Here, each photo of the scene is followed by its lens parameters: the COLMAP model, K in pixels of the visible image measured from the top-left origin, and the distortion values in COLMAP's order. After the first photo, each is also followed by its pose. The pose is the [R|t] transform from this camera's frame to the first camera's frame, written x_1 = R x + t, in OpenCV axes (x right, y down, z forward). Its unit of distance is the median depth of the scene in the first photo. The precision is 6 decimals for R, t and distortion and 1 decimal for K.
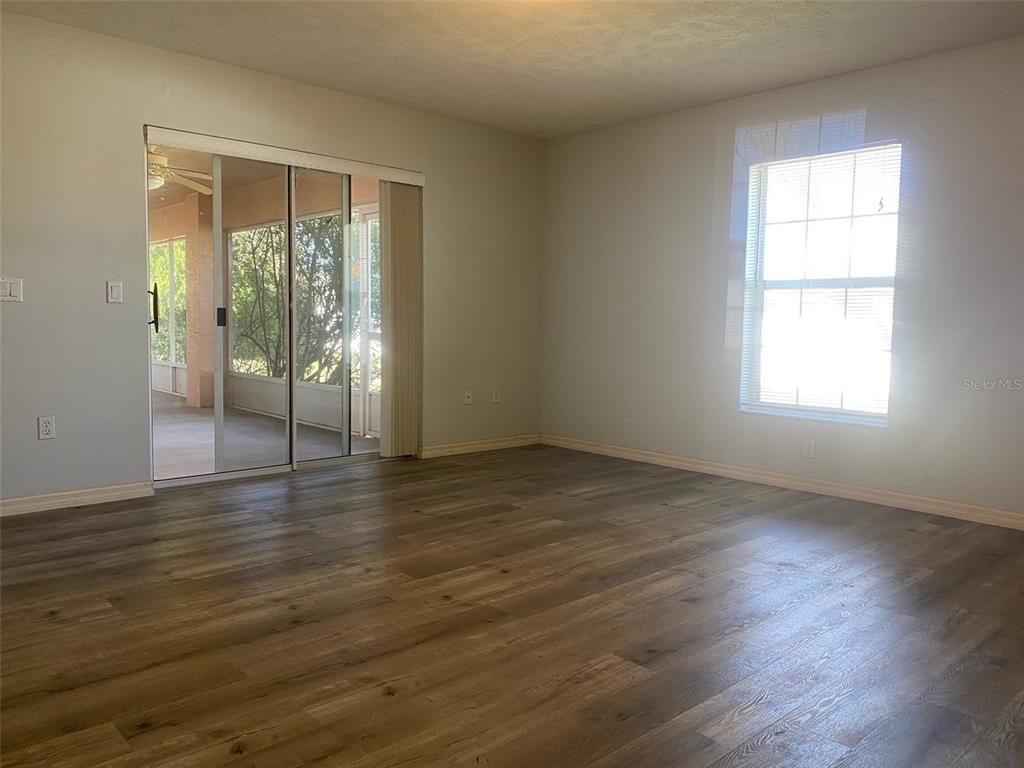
lens RADIAL K [[785.3, 0, 510.5], [0, 785.3, 384.1], [0, 0, 1]] dist [0.032115, -0.018764]
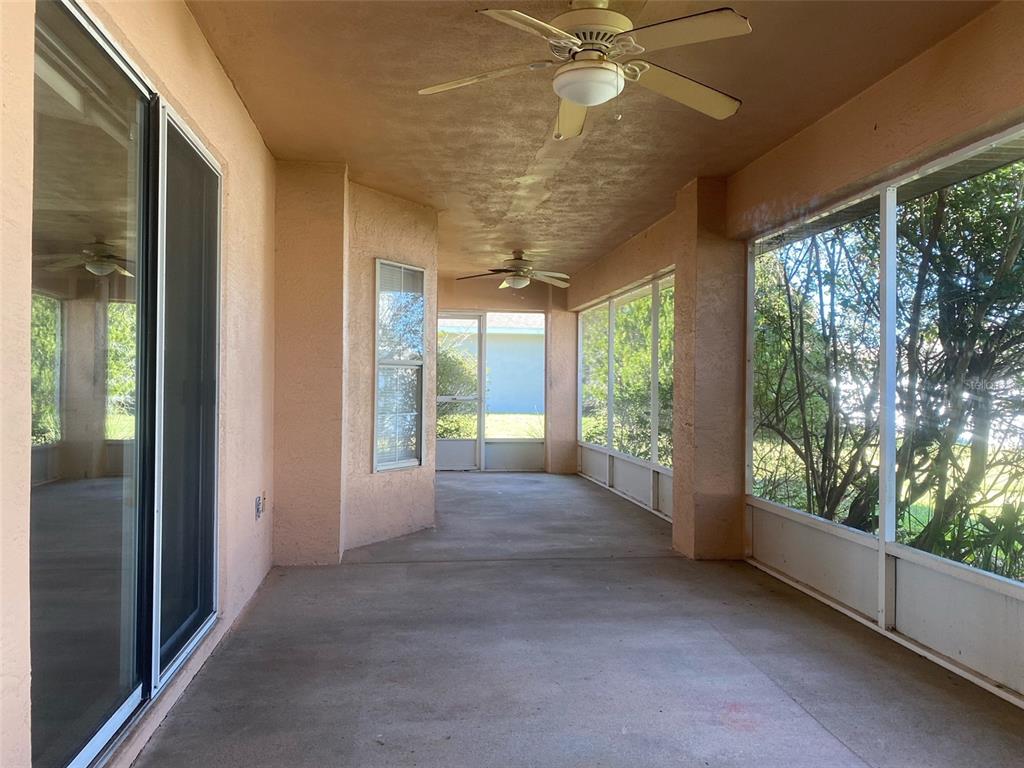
lens RADIAL K [[785.3, 0, 505.6], [0, 785.3, 383.7], [0, 0, 1]] dist [0.032115, -0.018764]
pose [[0.821937, -0.015827, -0.569359, -0.268696], [-0.036210, 0.996140, -0.079964, -0.064589], [0.568427, 0.086342, 0.818191, 0.669599]]
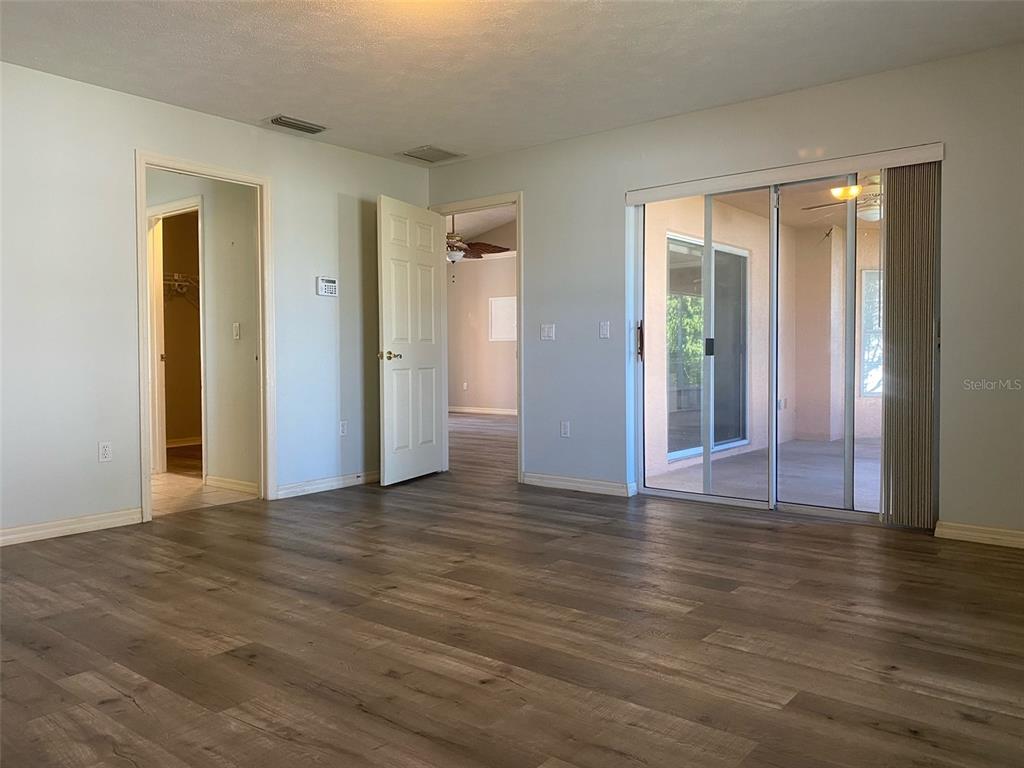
lens RADIAL K [[785.3, 0, 519.6], [0, 785.3, 382.7], [0, 0, 1]] dist [0.032115, -0.018764]
pose [[0.145946, 0.022218, -0.989043, 0.961952], [-0.071542, 0.997367, 0.011849, -0.047296], [0.986702, 0.069029, 0.147151, 0.892163]]
